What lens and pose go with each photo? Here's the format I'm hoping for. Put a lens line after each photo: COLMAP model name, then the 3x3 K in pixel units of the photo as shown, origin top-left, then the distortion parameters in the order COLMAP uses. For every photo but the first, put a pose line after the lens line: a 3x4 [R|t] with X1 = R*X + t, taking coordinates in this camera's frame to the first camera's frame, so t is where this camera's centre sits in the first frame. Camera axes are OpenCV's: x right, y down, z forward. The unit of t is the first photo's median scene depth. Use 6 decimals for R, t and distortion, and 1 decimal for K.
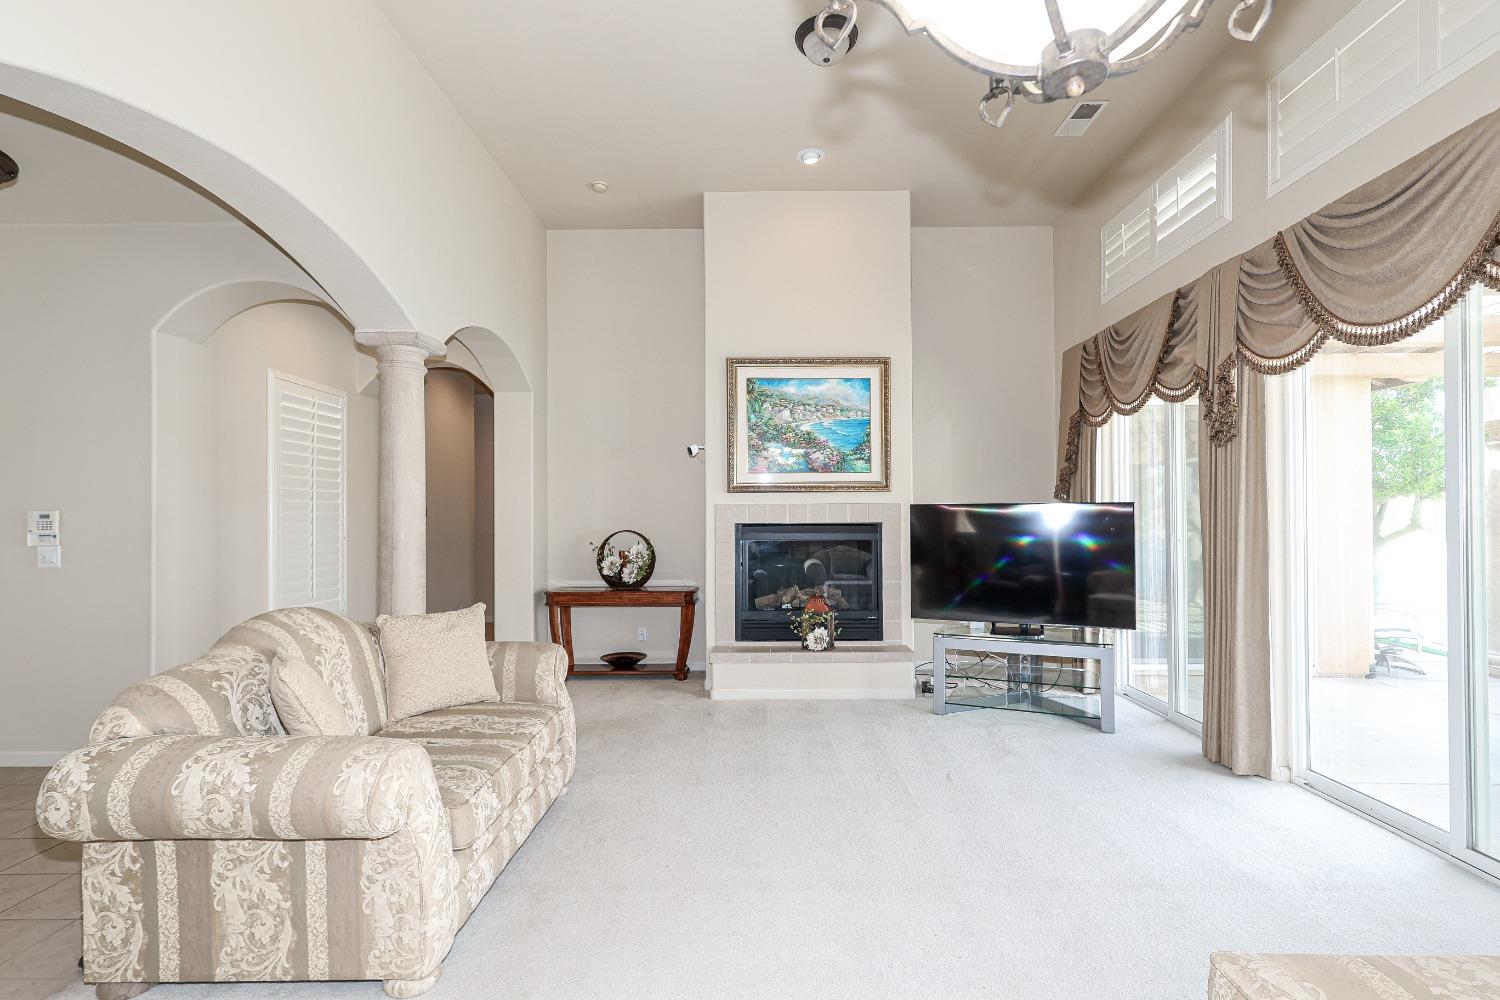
lens RADIAL K [[708.9, 0, 752.7], [0, 708.9, 516.7], [0, 0, 1]] dist [0.001503, 0.001530]
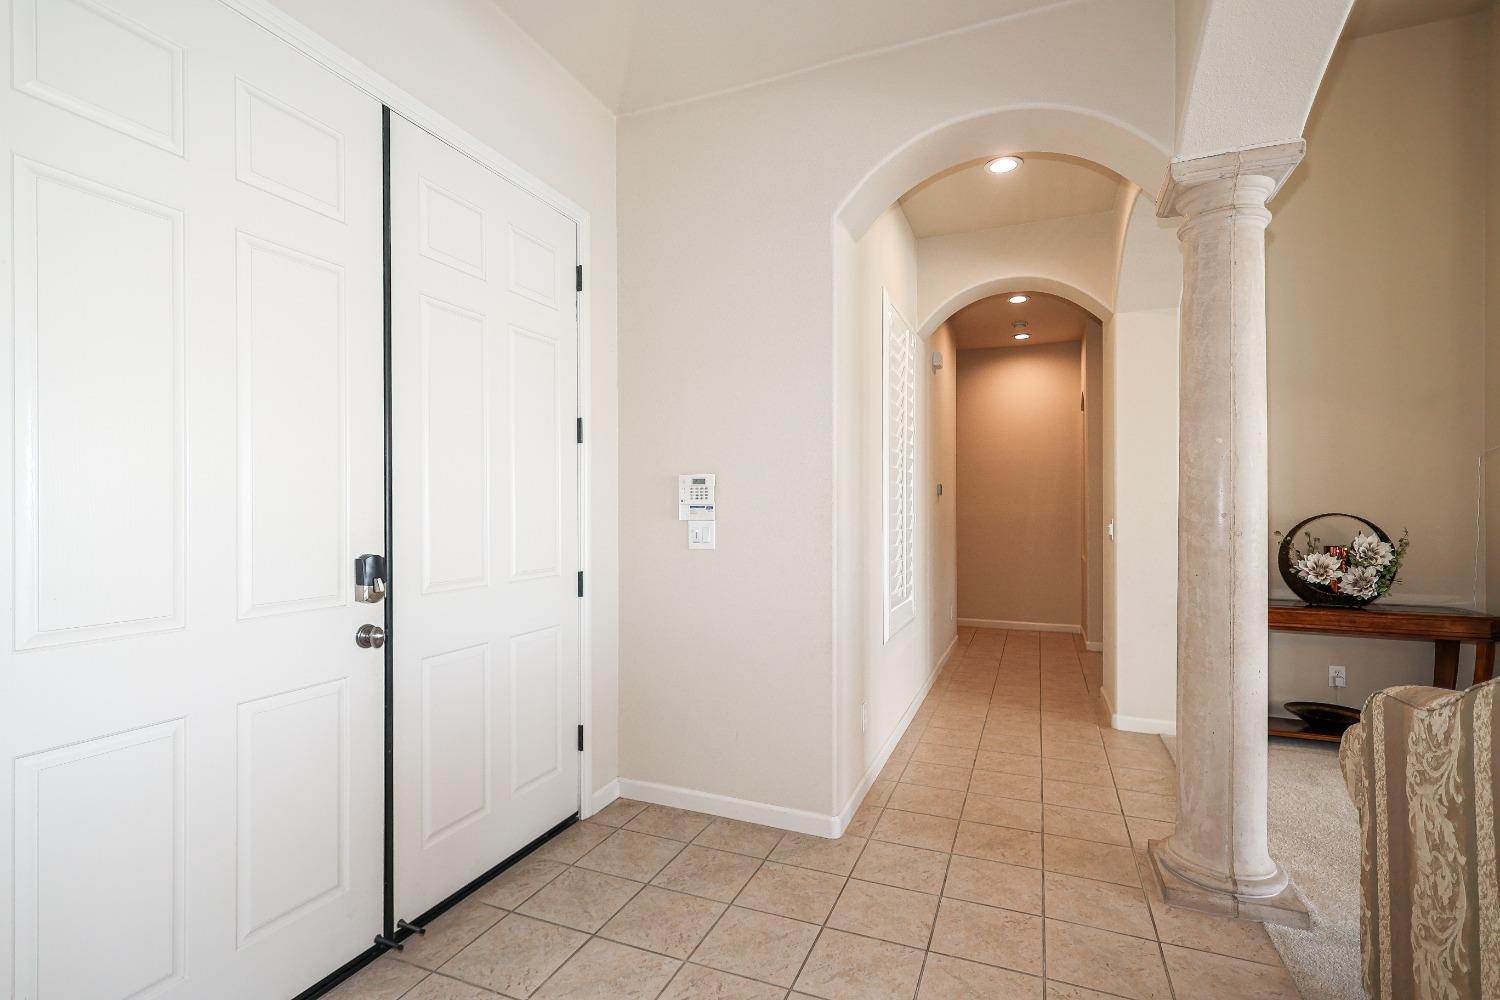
lens RADIAL K [[708.9, 0, 742.2], [0, 708.9, 497.2], [0, 0, 1]] dist [0.001503, 0.001530]
pose [[0.922967, 0.003161, -0.384865, -0.463754], [-0.007821, 0.999914, -0.010545, 0.016830], [0.384799, 0.012743, 0.922912, 0.226164]]
